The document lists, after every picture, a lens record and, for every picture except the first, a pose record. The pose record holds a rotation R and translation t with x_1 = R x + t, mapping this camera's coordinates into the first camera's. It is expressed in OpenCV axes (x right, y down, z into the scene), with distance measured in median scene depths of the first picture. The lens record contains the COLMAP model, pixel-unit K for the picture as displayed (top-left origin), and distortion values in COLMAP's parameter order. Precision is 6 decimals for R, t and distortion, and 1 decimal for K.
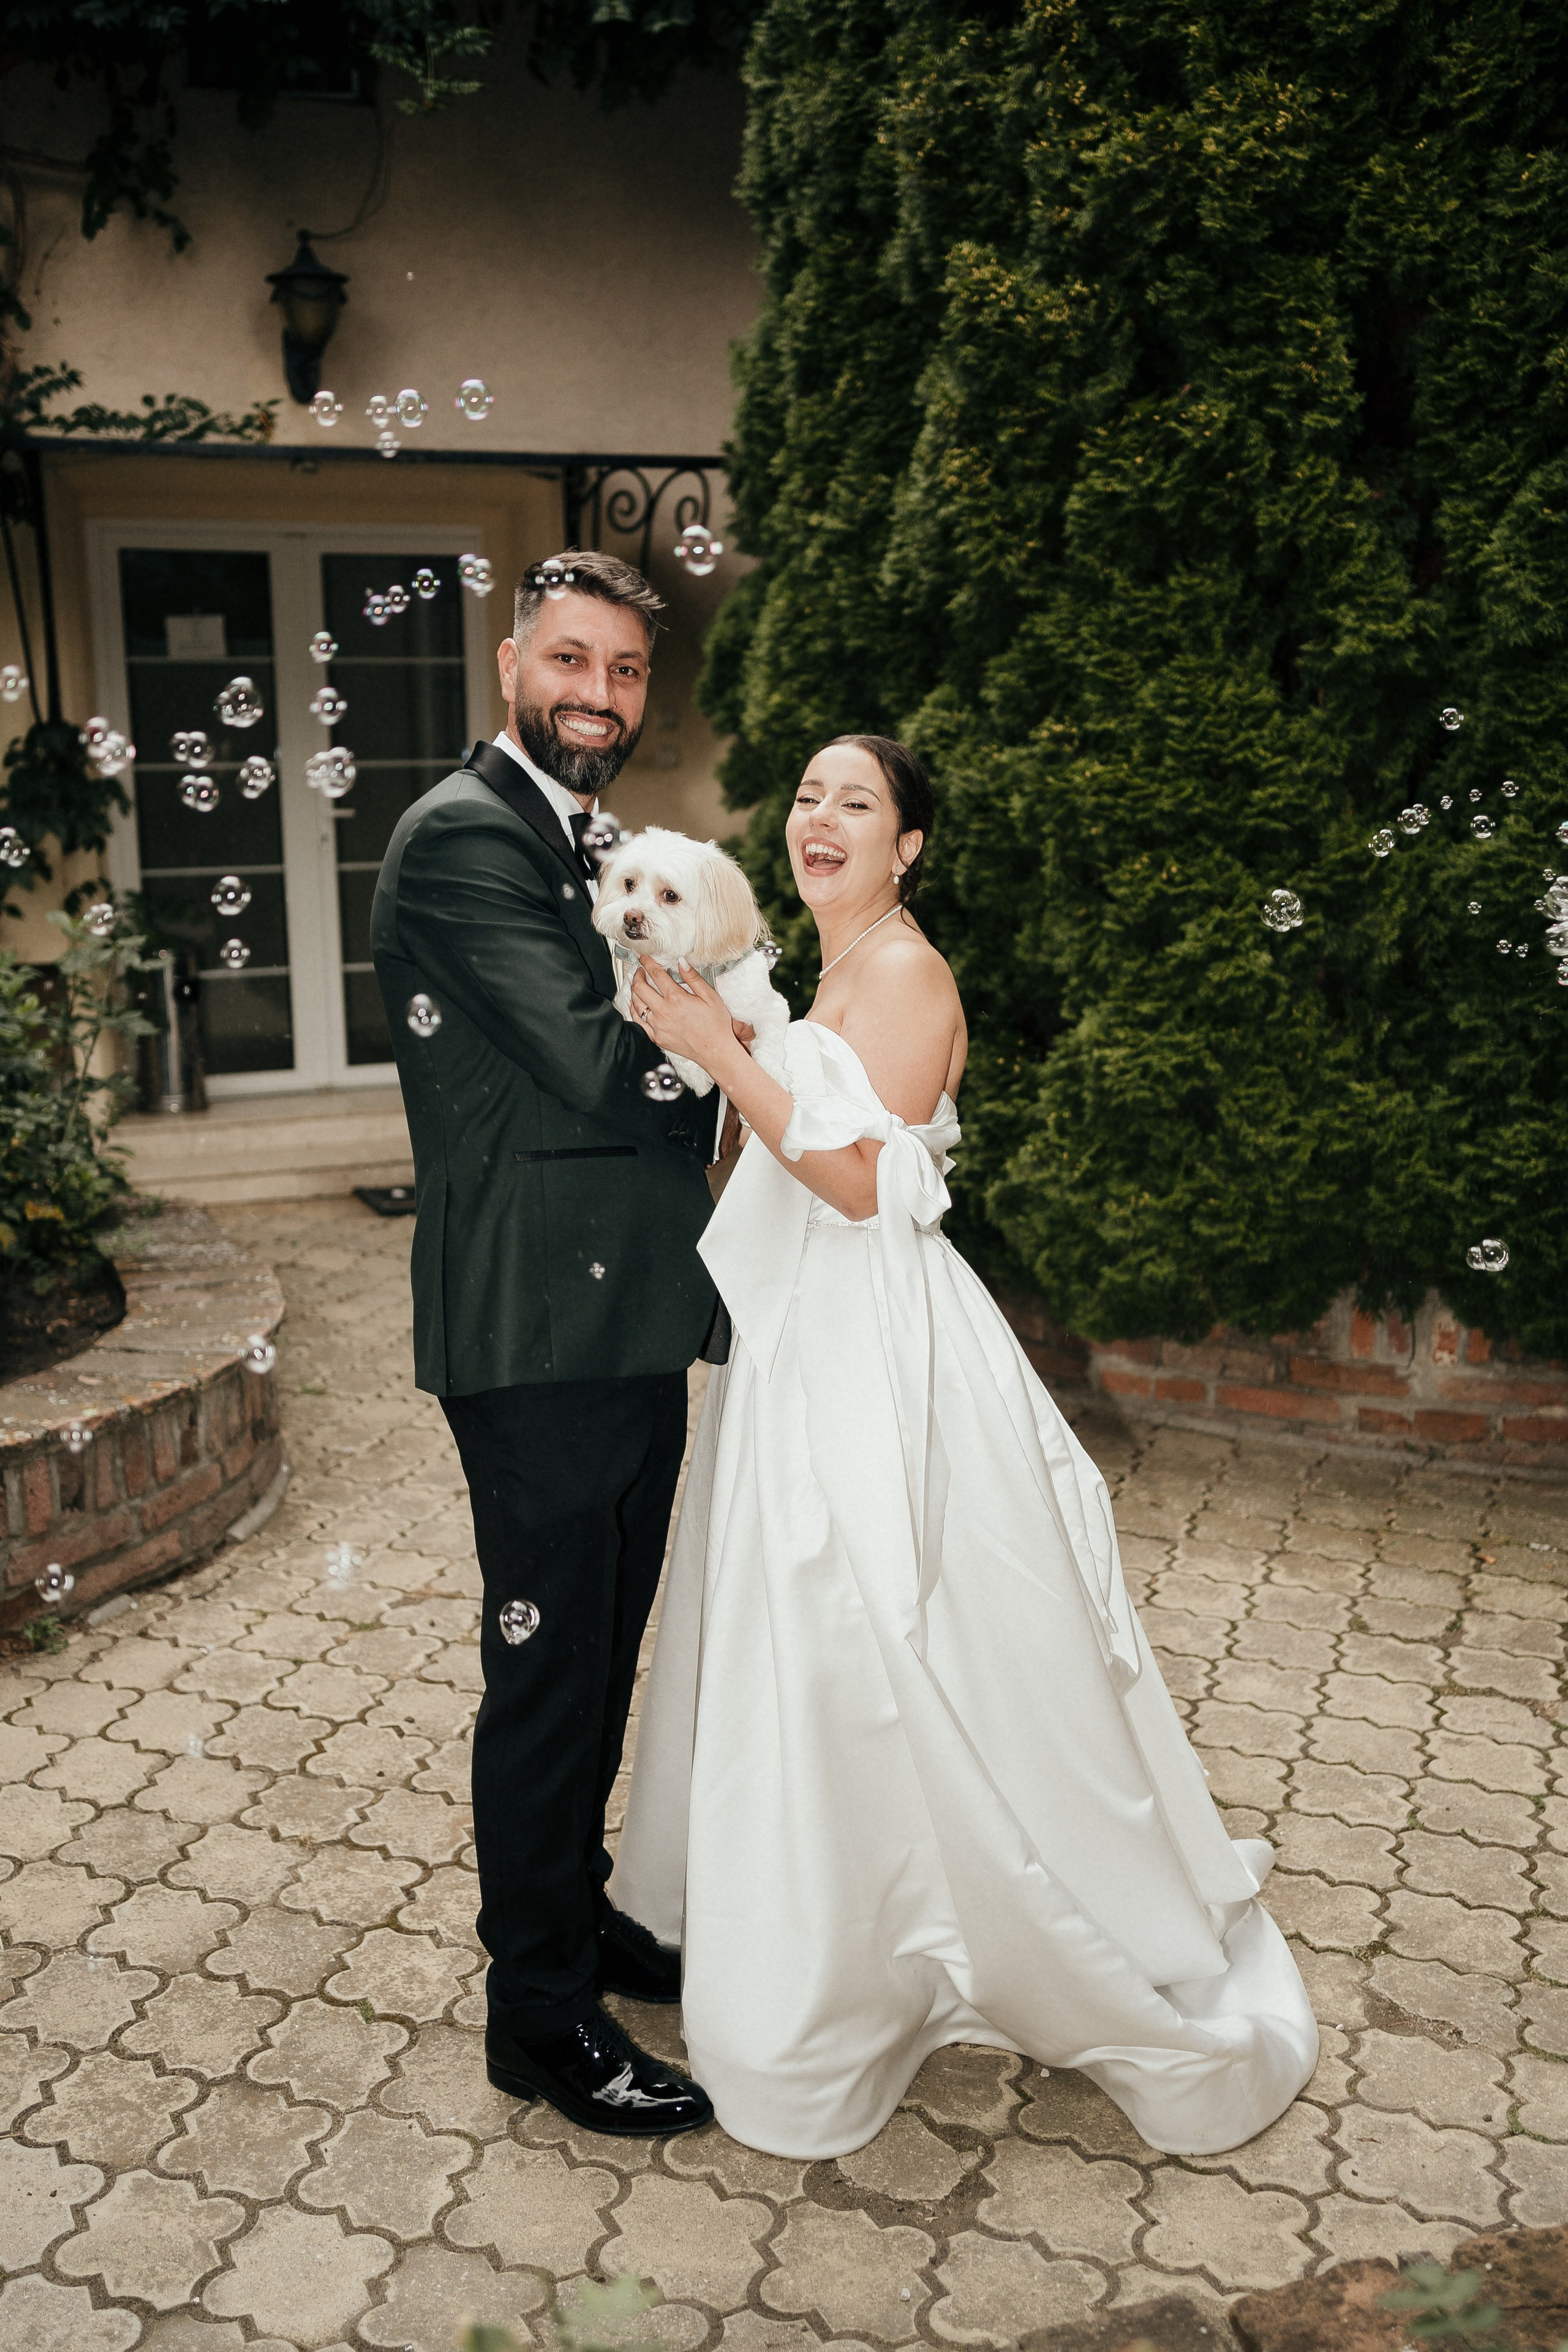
lens RADIAL K [[2280.1, 0, 812.7], [0, 2280.1, 1156.6], [0, 0, 1]] dist [0.033851, 0.000000]
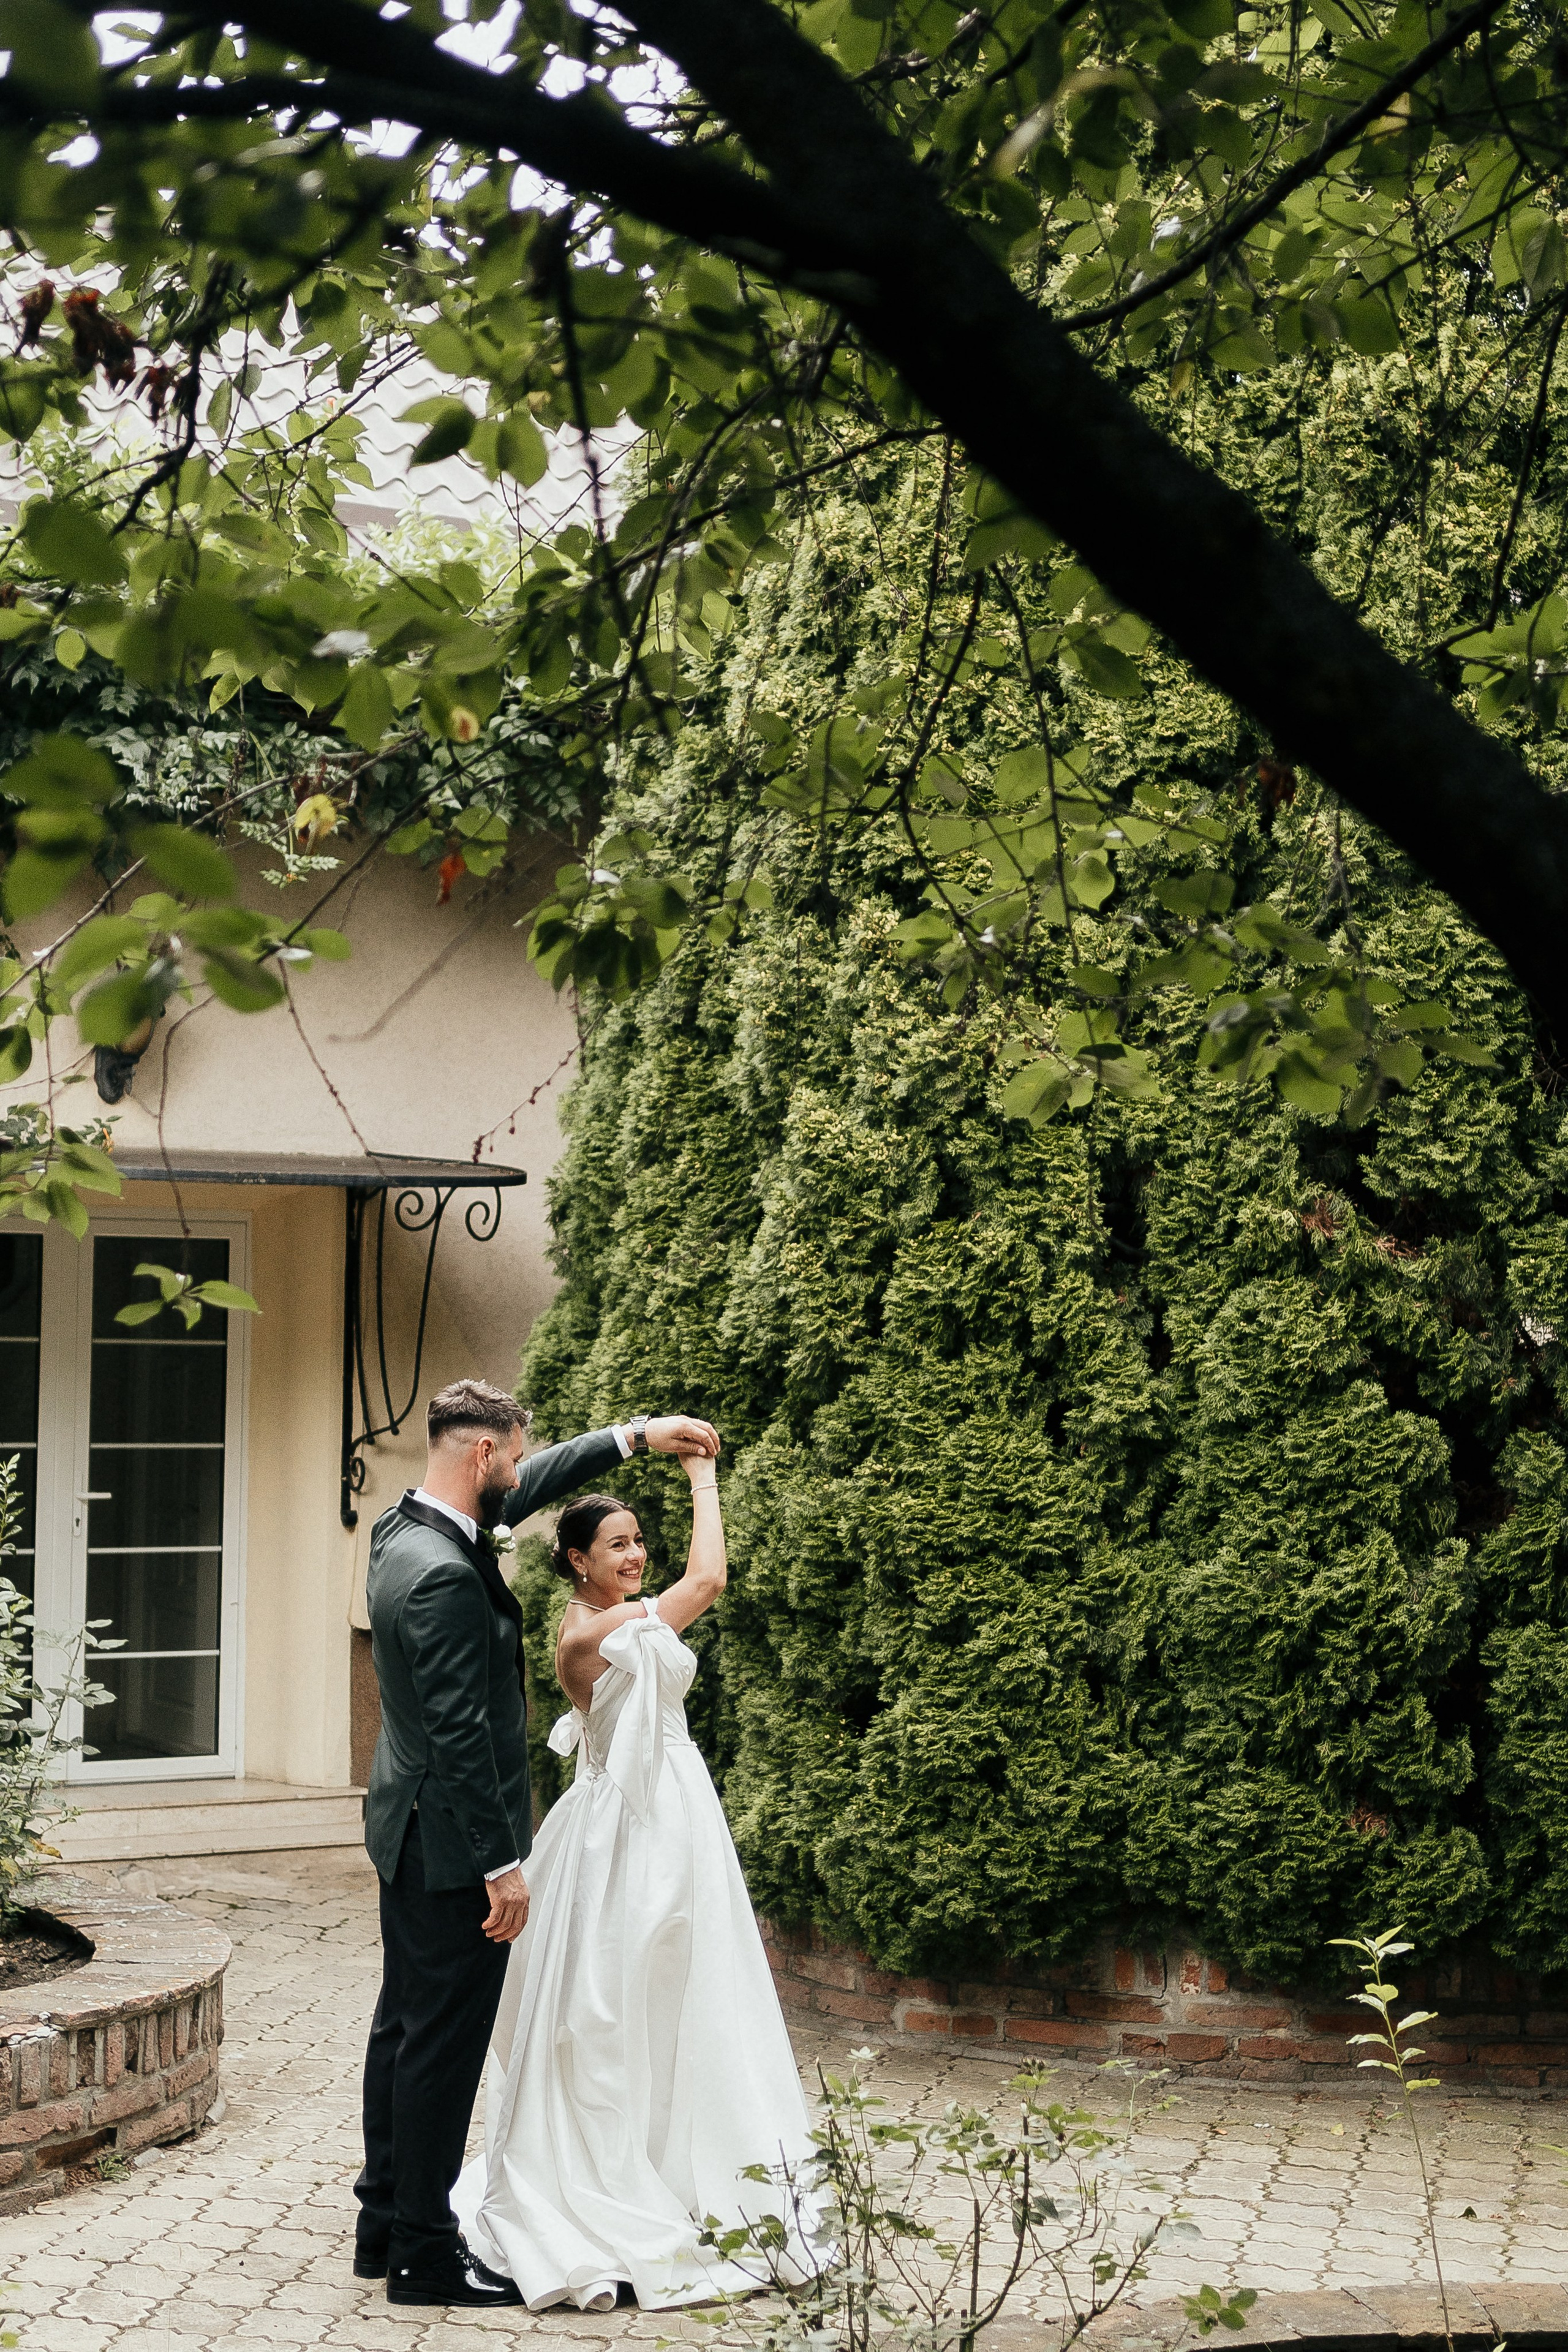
lens RADIAL K [[3498.9, 0, 784.7], [0, 3498.9, 1202.0], [0, 0, 1]] dist [0.012116, 0.000000]
pose [[0.991960, 0.032332, 0.122353, -0.188452], [-0.004883, 0.975872, -0.218289, 0.092724], [-0.126459, 0.215937, 0.968184, -0.911694]]
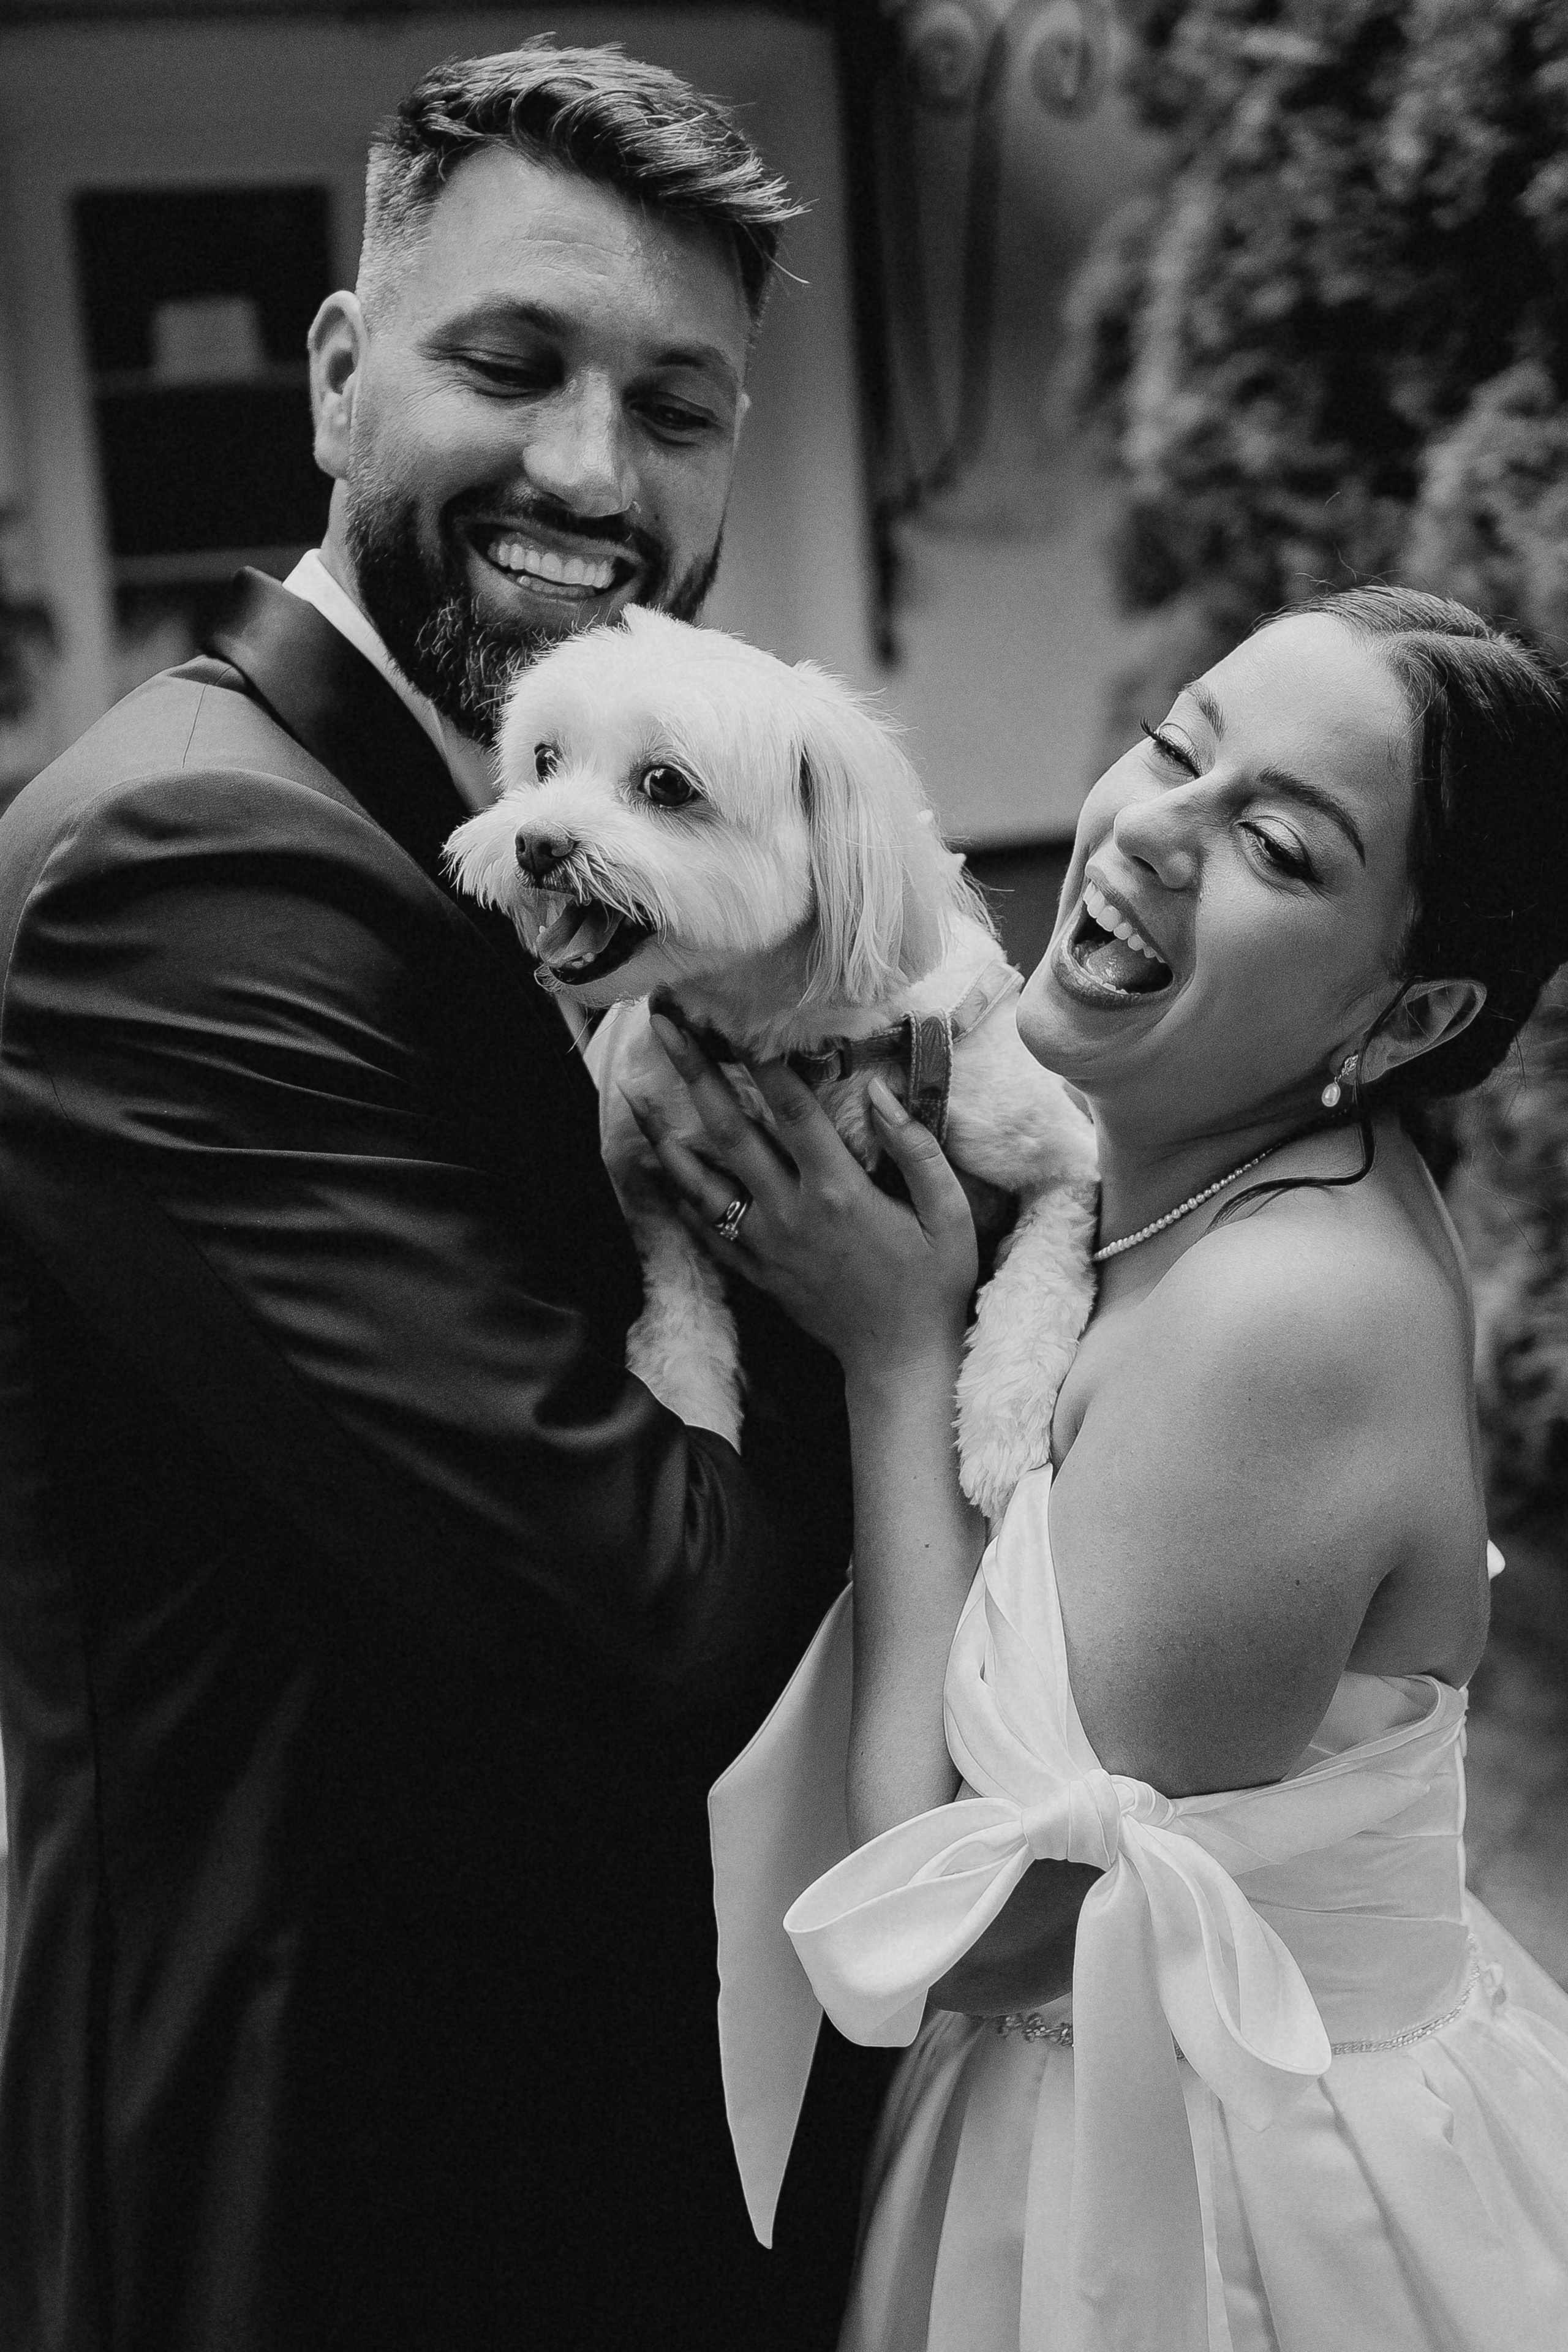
lens RADIAL K [[3498.9, 0, 852.7], [0, 3498.9, 1194.6], [0, 0, 1]] dist [0.012116, 0.000000]
pose [[0.989317, -0.005367, -0.145684, 0.027306], [0.008283, 0.999777, 0.019419, -0.053118], [0.145548, -0.020418, 0.989141, 0.275566]]
